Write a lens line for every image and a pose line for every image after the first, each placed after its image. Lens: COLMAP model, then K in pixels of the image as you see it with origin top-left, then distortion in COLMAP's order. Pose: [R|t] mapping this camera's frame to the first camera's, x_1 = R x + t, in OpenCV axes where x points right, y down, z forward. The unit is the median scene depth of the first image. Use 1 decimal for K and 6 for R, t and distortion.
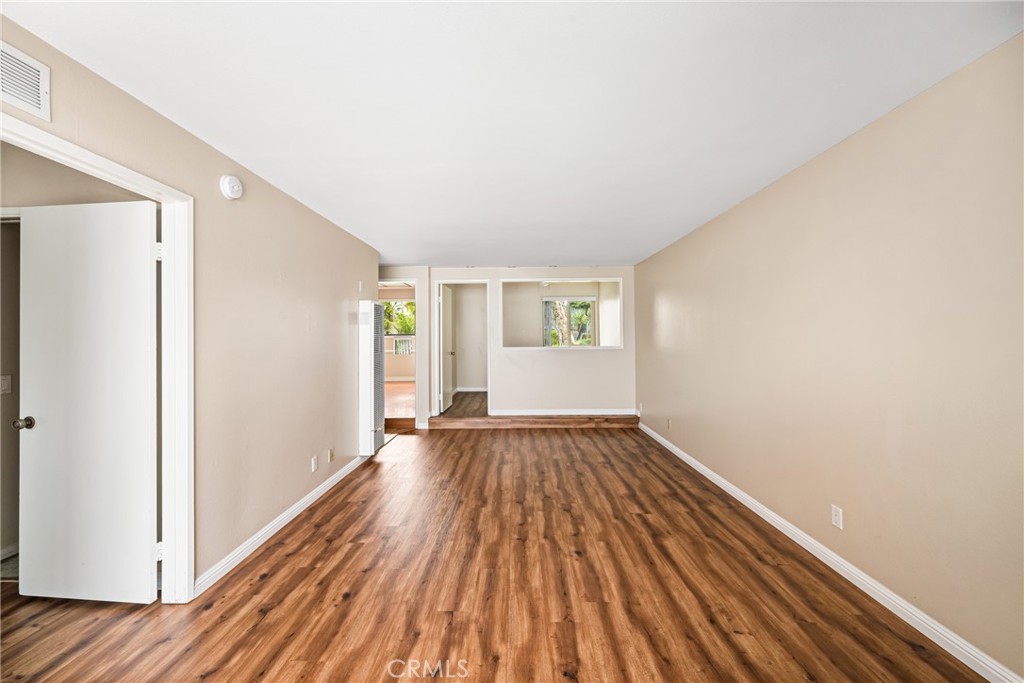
lens RADIAL K [[411.9, 0, 516.0], [0, 411.9, 342.7], [0, 0, 1]] dist [-0.000447, -0.000276]
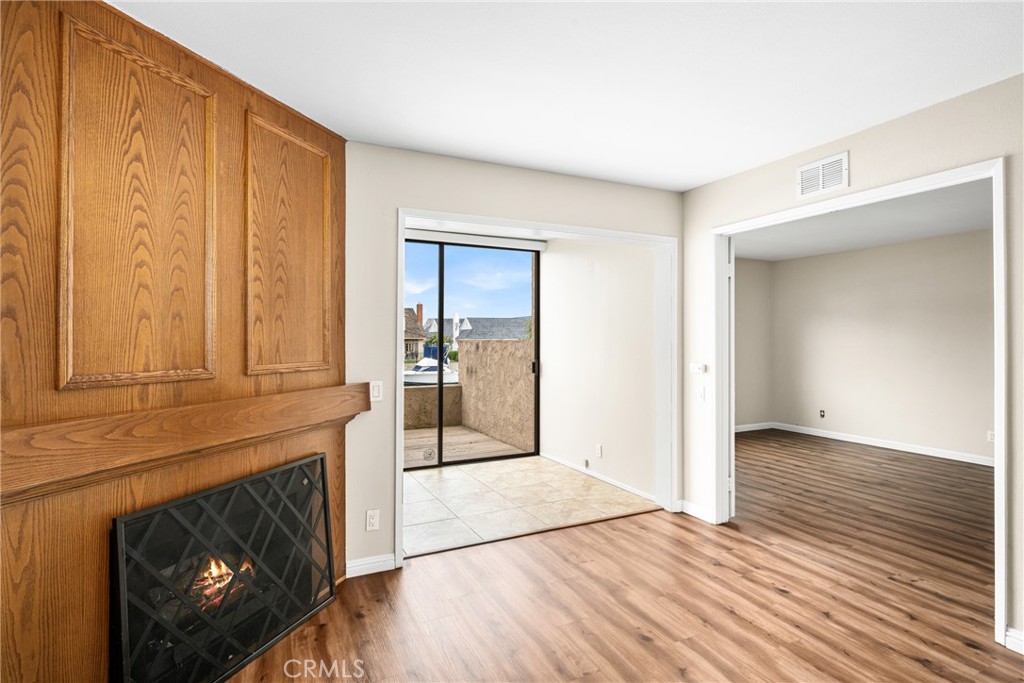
lens RADIAL K [[511.8, 0, 511.3], [0, 511.8, 335.8], [0, 0, 1]] dist [0.000268, 0.000184]
pose [[-0.902551, 0.008108, -0.430507, 0.376916], [0.006340, 0.999965, 0.005542, -0.007091], [0.430537, 0.002272, -0.902570, 1.039381]]
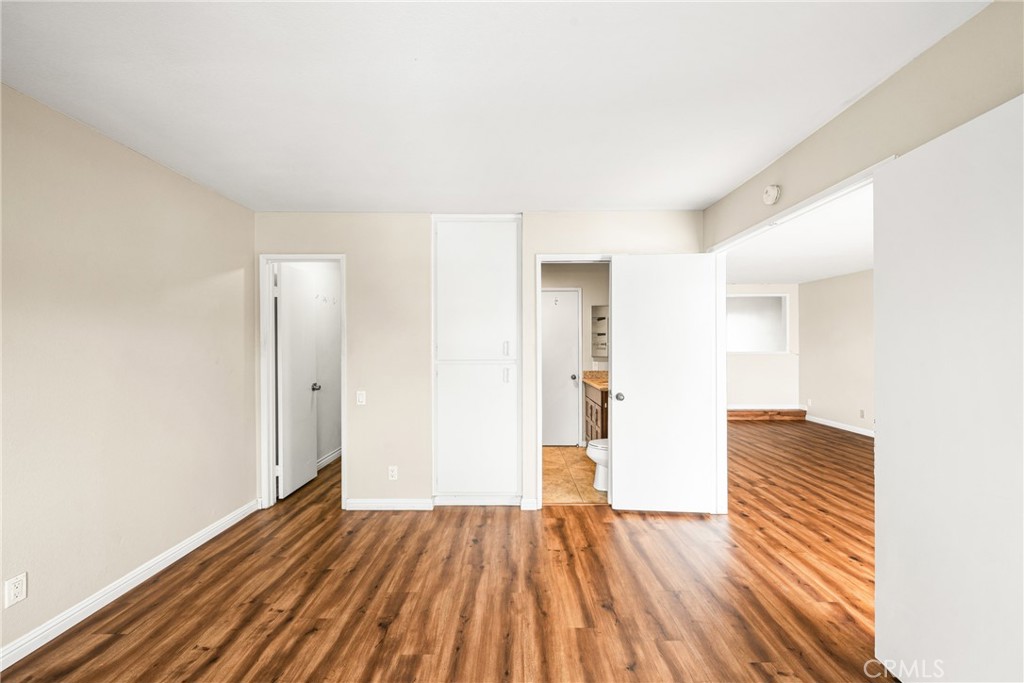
lens RADIAL K [[411.9, 0, 516.0], [0, 411.9, 342.7], [0, 0, 1]] dist [-0.000447, -0.000276]
pose [[0.999947, 0.004850, 0.009052, -1.098959], [-0.004697, 0.999848, -0.016786, 0.014679], [-0.009132, 0.016743, 0.999818, -0.372960]]
